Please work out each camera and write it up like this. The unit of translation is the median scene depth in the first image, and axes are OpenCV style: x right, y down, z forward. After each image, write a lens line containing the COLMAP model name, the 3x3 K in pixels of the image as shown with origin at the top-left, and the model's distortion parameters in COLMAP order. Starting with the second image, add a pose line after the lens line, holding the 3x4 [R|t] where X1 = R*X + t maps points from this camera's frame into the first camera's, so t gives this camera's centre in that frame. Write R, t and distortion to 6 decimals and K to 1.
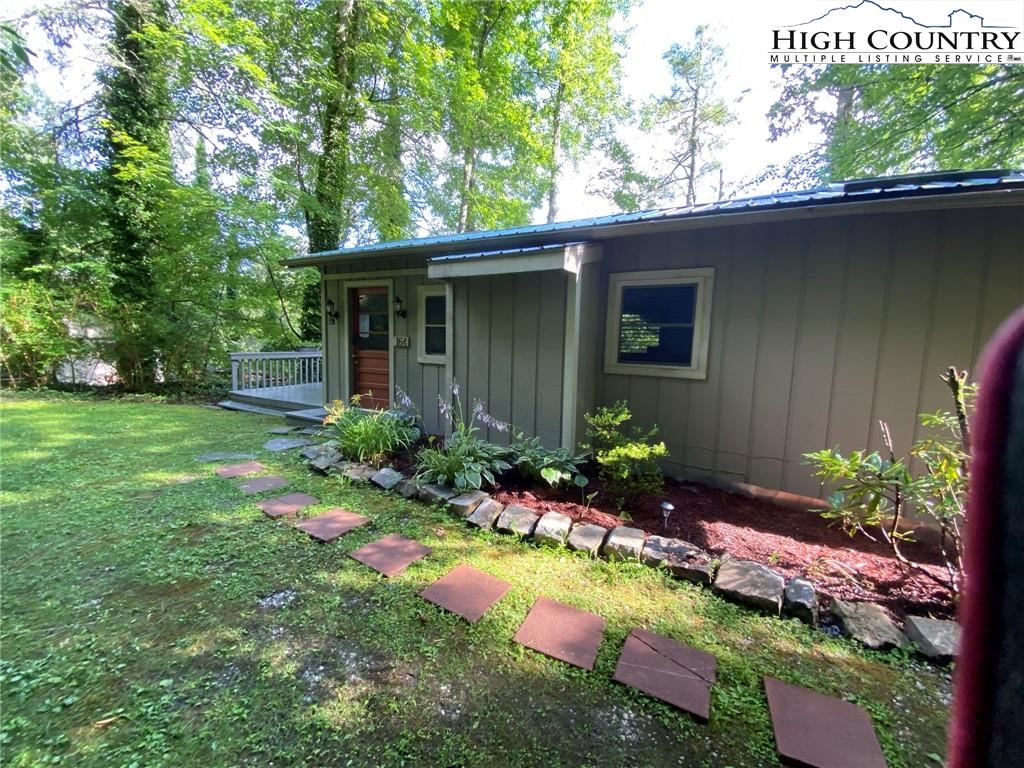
lens RADIAL K [[412.1, 0, 513.0], [0, 412.1, 380.3], [0, 0, 1]] dist [0.008922, -0.015738]
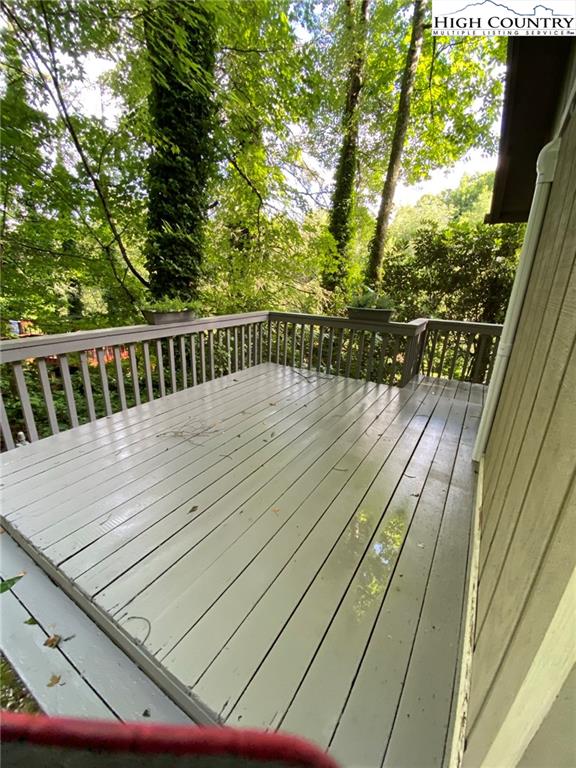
lens RADIAL K [[309.1, 0, 289.2], [0, 309.1, 382.6], [0, 0, 1]] dist [0.008922, -0.015738]
pose [[0.998986, 0.023209, -0.038569, -0.352475], [-0.014444, 0.976797, 0.213679, -0.078087], [0.042634, -0.212906, 0.976142, 0.658754]]
